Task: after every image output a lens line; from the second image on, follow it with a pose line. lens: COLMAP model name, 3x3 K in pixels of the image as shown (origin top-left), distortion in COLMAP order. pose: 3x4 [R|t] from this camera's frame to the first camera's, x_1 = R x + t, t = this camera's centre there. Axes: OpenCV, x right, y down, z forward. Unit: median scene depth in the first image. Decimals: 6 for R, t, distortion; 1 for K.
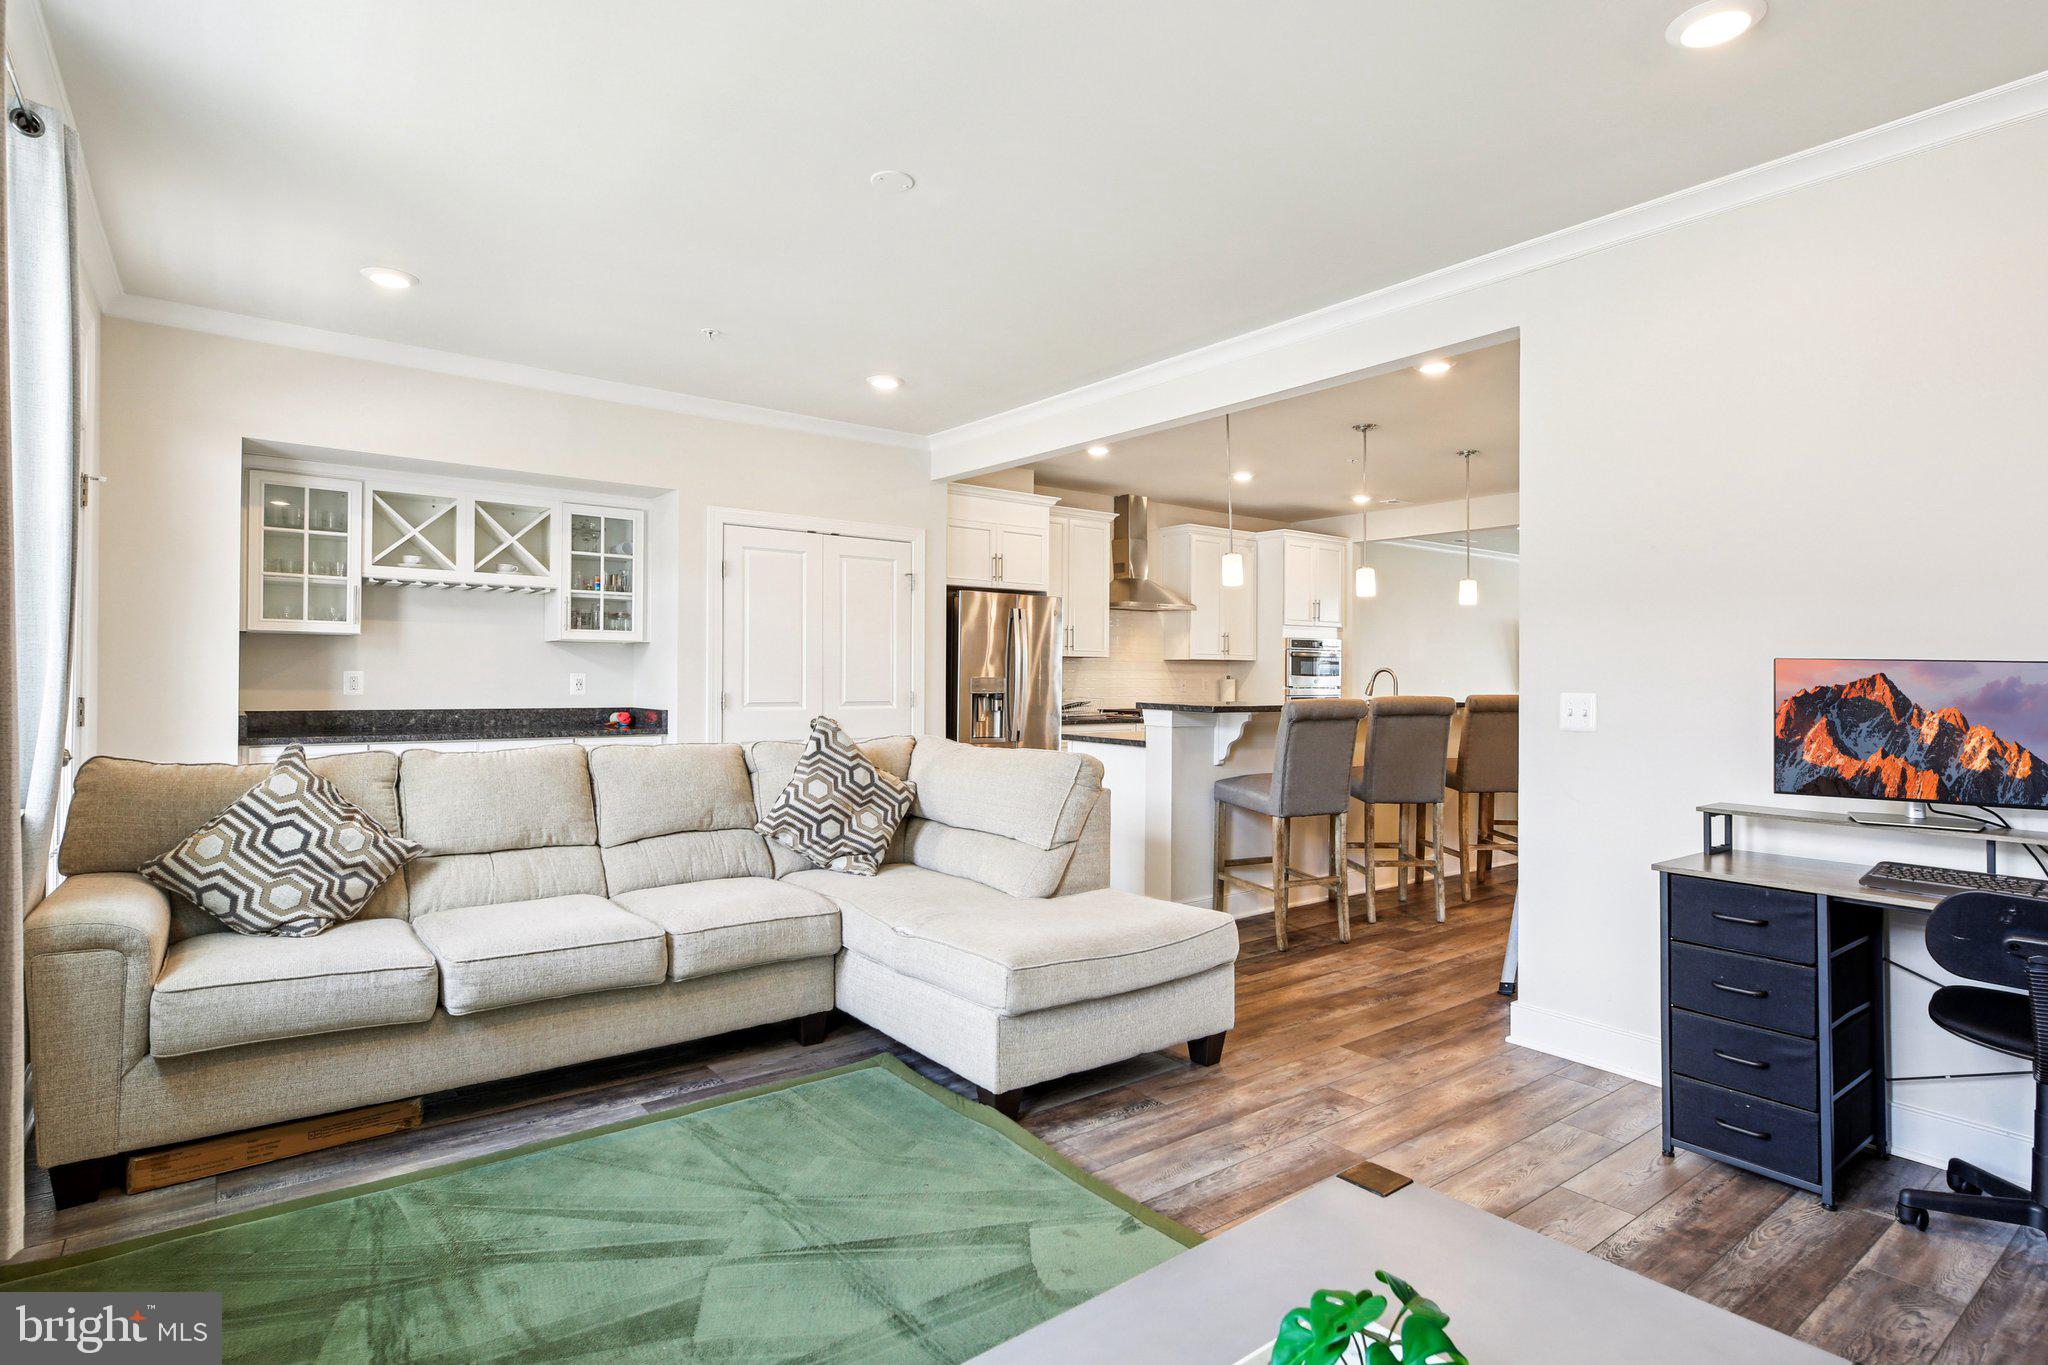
lens RADIAL K [[1043.7, 0, 1004.3], [0, 1043.7, 664.1], [0, 0, 1]] dist [-0.000315, -0.000391]
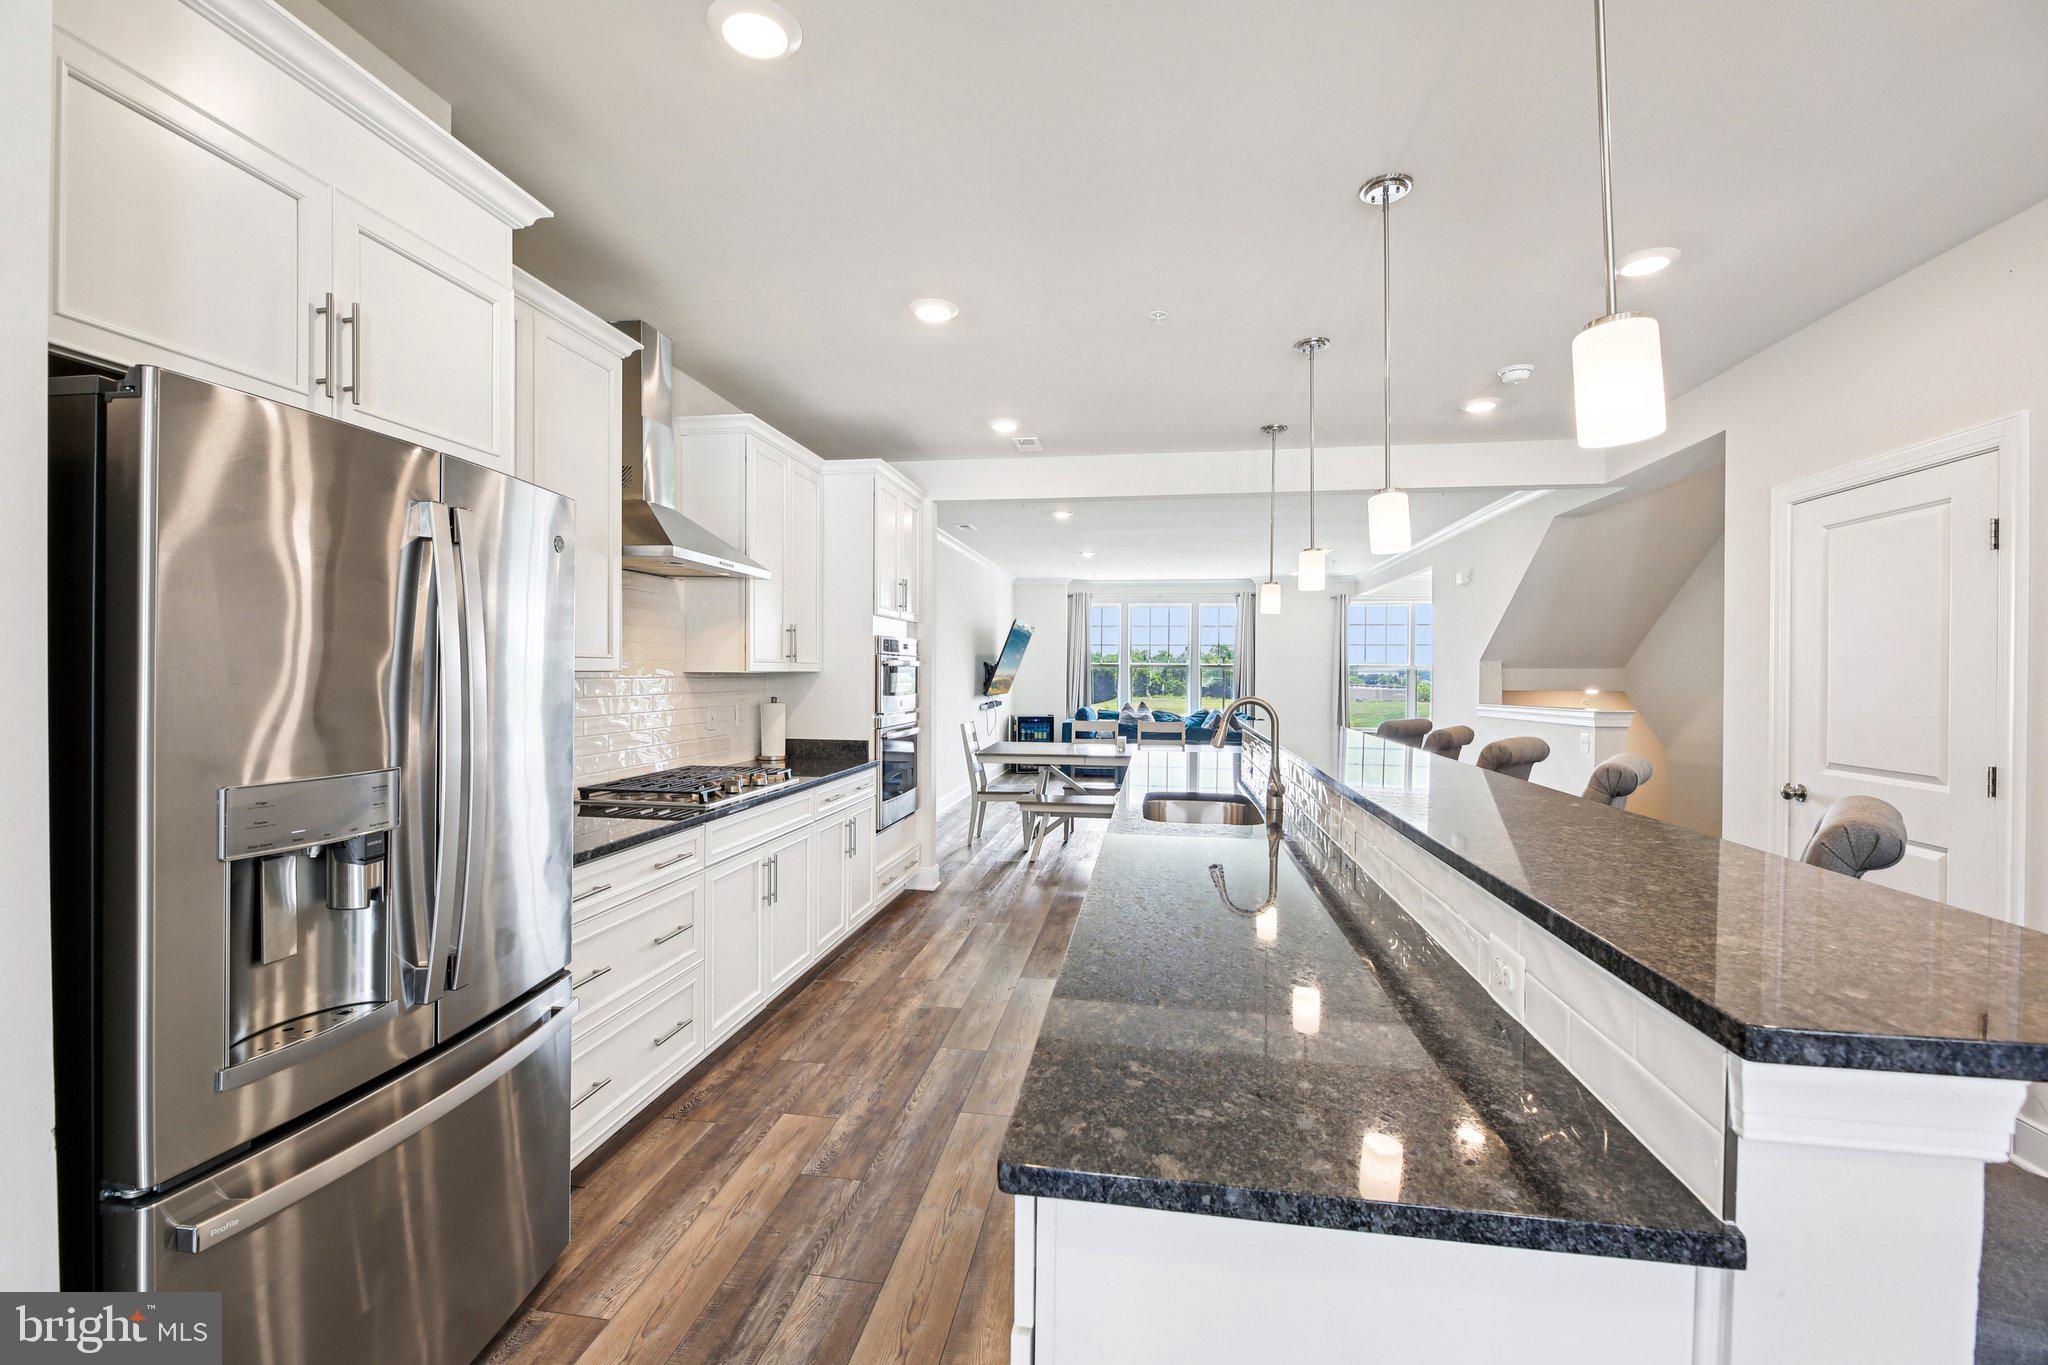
lens RADIAL K [[867.5, 0, 1021.3], [0, 867.5, 690.2], [0, 0, 1]] dist [-0.002150, -0.000735]
pose [[0.720419, -0.017836, 0.693309, -0.029973], [-0.007555, 0.999408, 0.033562, -0.011957], [-0.693497, -0.029417, 0.719858, 0.620308]]
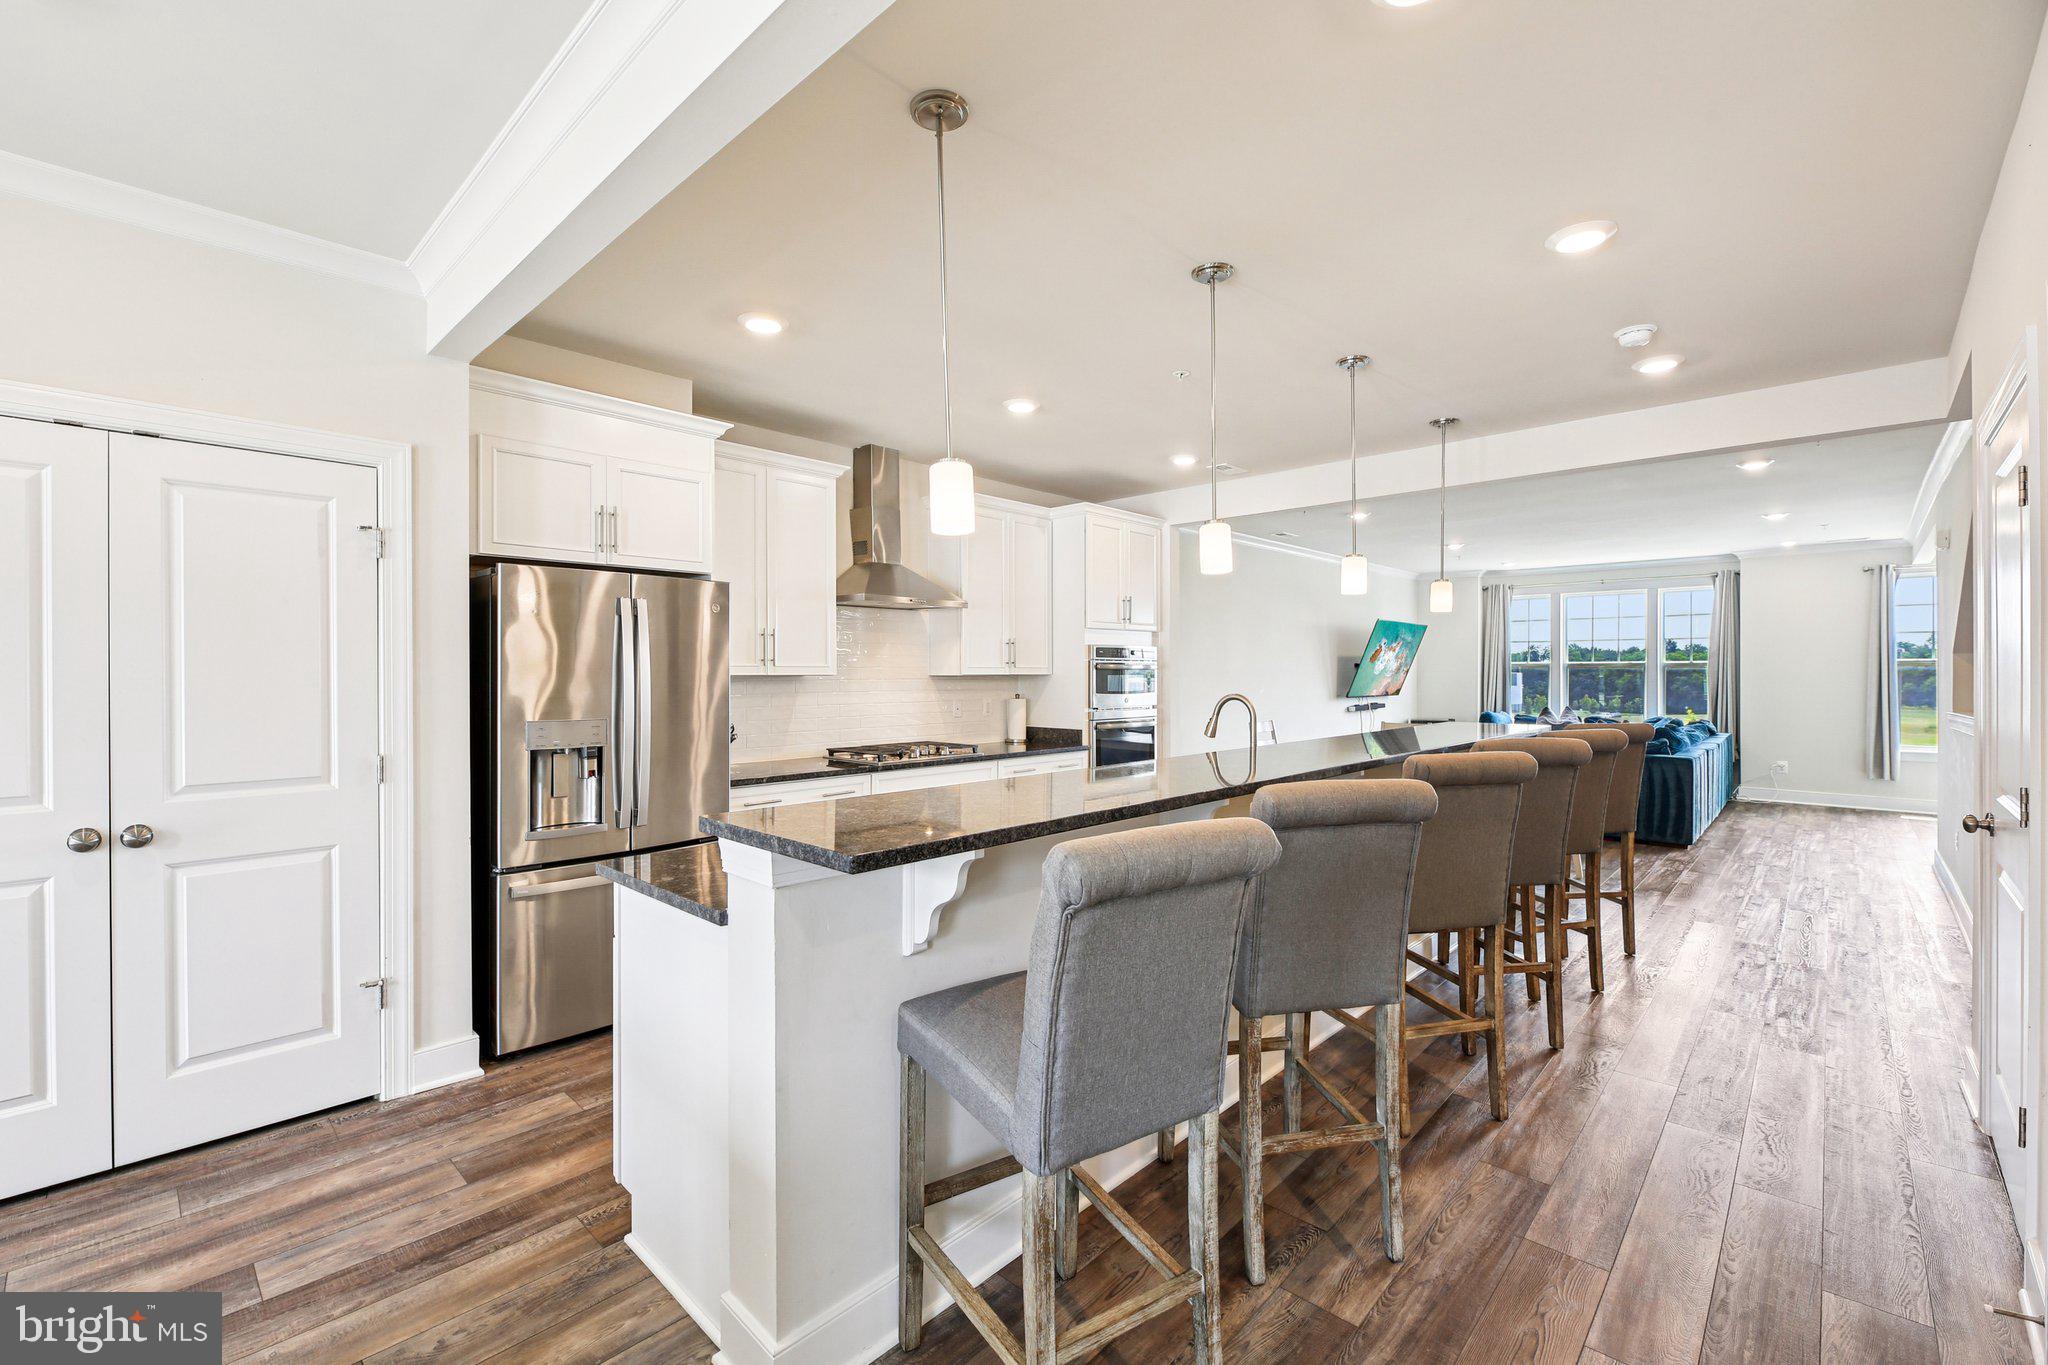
lens RADIAL K [[867.5, 0, 1011.2], [0, 867.5, 680.2], [0, 0, 1]] dist [-0.002150, -0.000735]
pose [[0.986595, -0.010565, 0.162847, 0.120020], [0.007625, 0.999797, 0.018669, -0.012760], [-0.163011, -0.017177, 0.986475, 0.414848]]
